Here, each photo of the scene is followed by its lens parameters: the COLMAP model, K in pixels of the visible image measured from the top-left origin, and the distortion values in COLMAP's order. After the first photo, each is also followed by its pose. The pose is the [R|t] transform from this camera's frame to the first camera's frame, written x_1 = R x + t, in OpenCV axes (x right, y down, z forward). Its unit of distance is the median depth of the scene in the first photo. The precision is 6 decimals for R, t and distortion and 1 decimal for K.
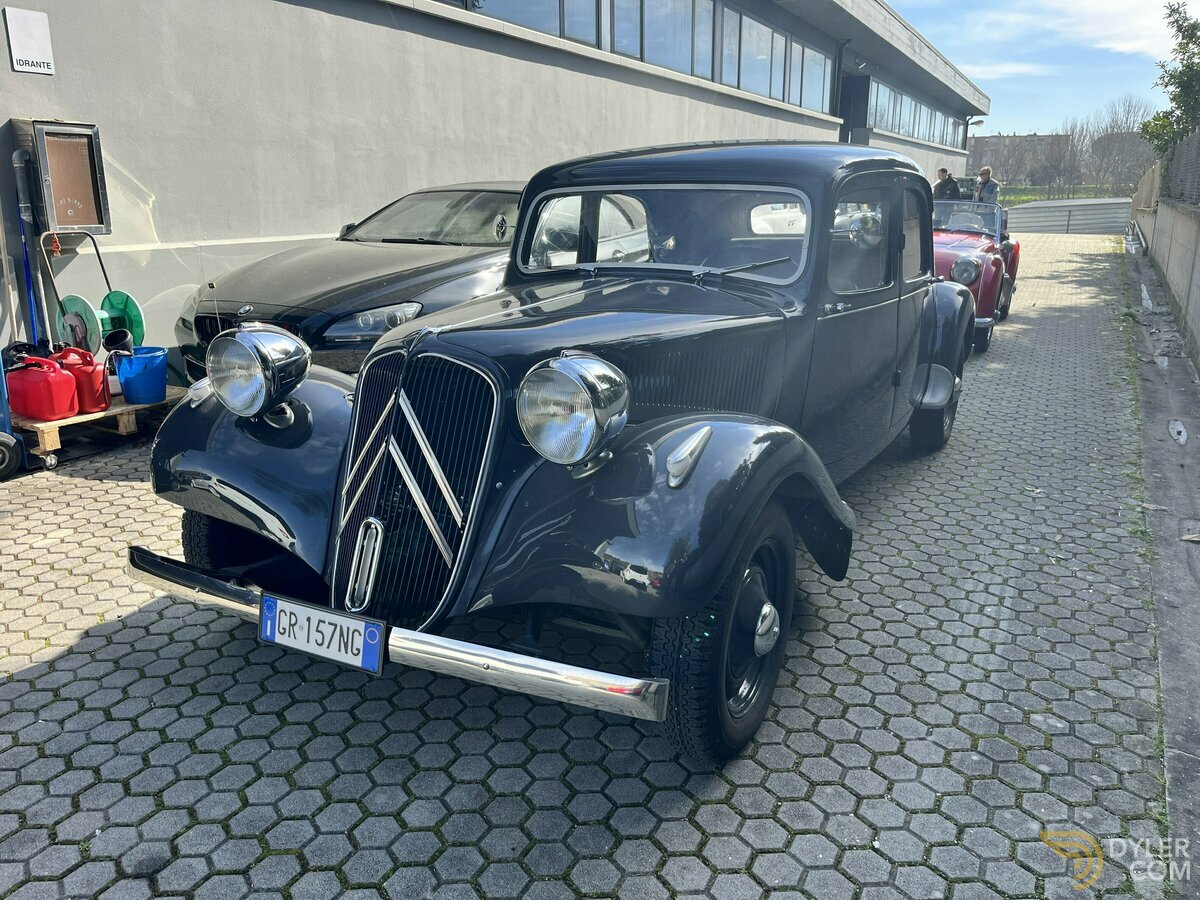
lens RADIAL K [[919.5, 0, 600.0], [0, 919.5, 450.0], [0, 0, 1]] dist [0.034345, -0.045248]
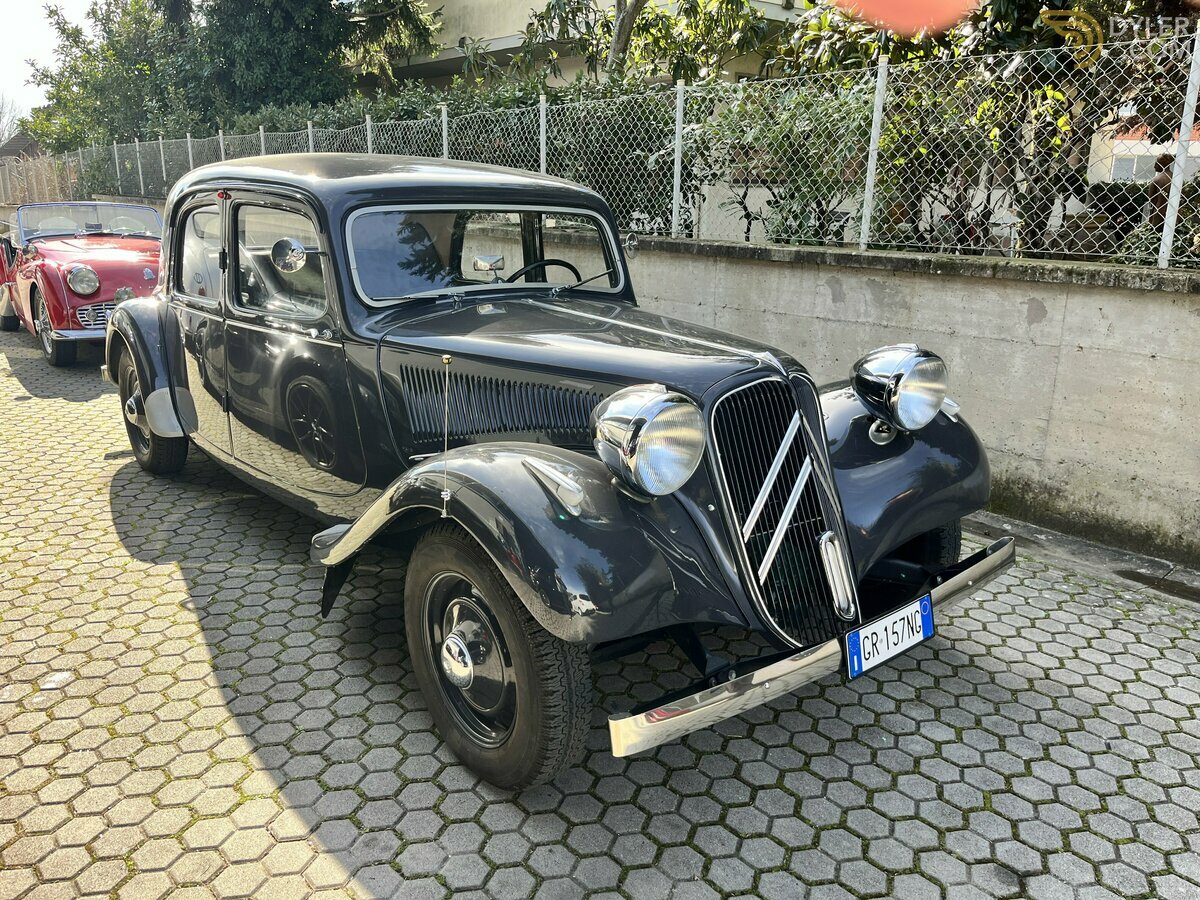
lens RADIAL K [[913.2, 0, 593.2], [0, 913.2, 451.5], [0, 0, 1]] dist [0.055183, -0.083476]
pose [[0.368235, -0.238025, 0.898748, -0.994601], [0.226718, 0.960480, 0.161483, -0.194213], [-0.901666, 0.144299, 0.407647, 0.619133]]
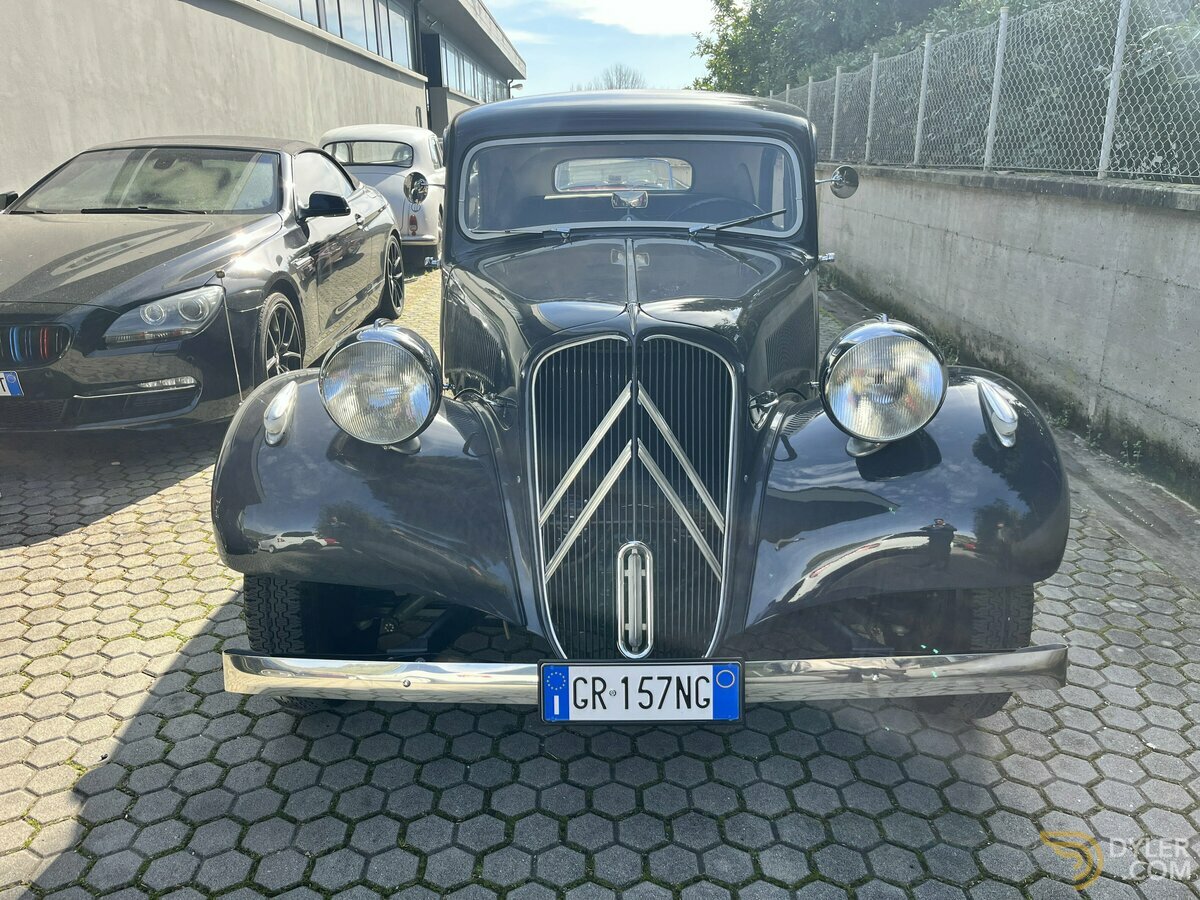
lens RADIAL K [[913.2, 0, 593.2], [0, 913.2, 451.5], [0, 0, 1]] dist [0.055183, -0.083476]
pose [[0.889202, -0.148699, 0.432676, -0.481433], [0.130105, 0.988849, 0.072459, -0.054266], [-0.438626, -0.008137, 0.898633, 0.220628]]
